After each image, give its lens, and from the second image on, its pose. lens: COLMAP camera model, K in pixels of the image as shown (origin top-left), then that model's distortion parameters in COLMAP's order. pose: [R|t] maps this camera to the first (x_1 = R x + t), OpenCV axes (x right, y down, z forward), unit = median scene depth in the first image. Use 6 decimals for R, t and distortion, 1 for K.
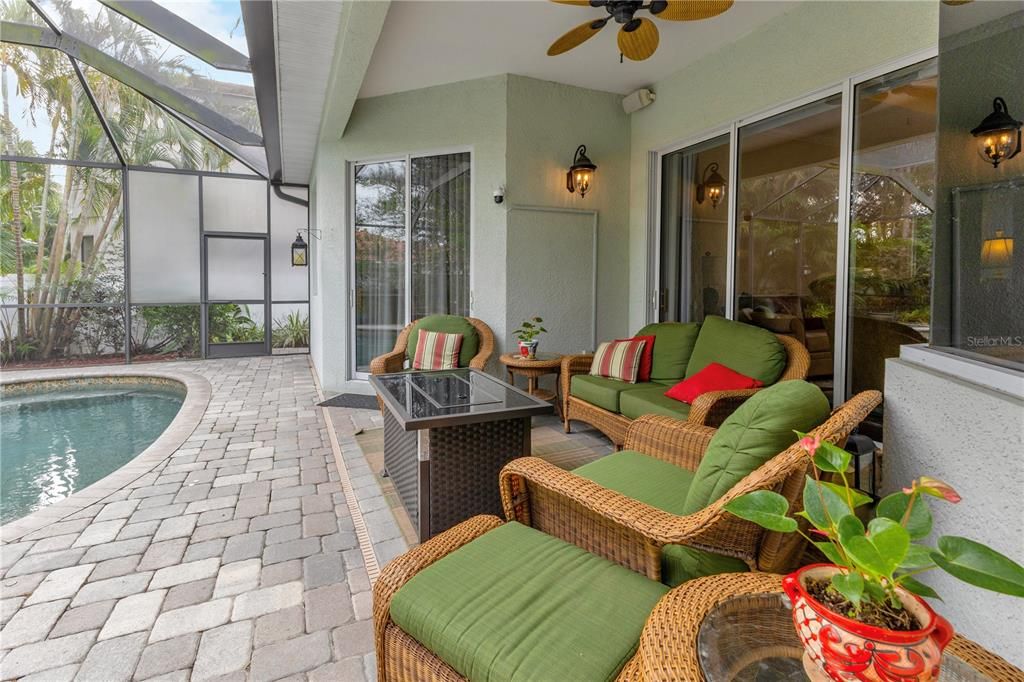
lens RADIAL K [[461.6, 0, 495.4], [0, 461.6, 301.1], [0, 0, 1]] dist [0.009121, -0.000835]
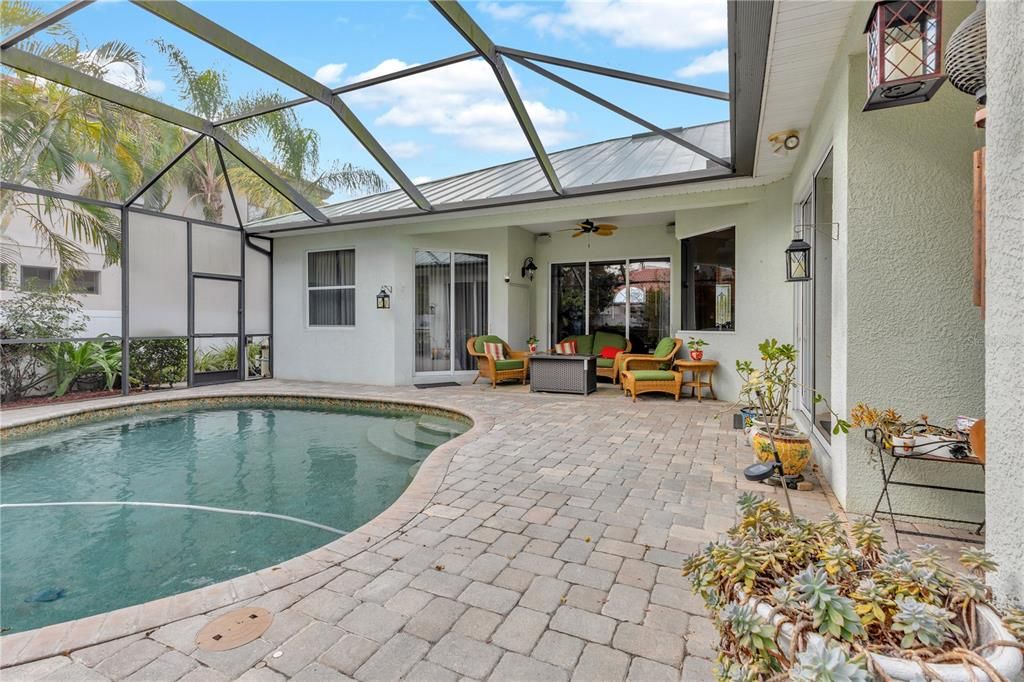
lens RADIAL K [[461.6, 0, 517.8], [0, 461.6, 330.0], [0, 0, 1]] dist [0.009121, -0.000835]
pose [[0.743067, -0.007085, 0.669179, -0.930280], [0.022368, 0.999648, -0.014253, 0.025388], [-0.668843, 0.025559, 0.742964, -0.406230]]
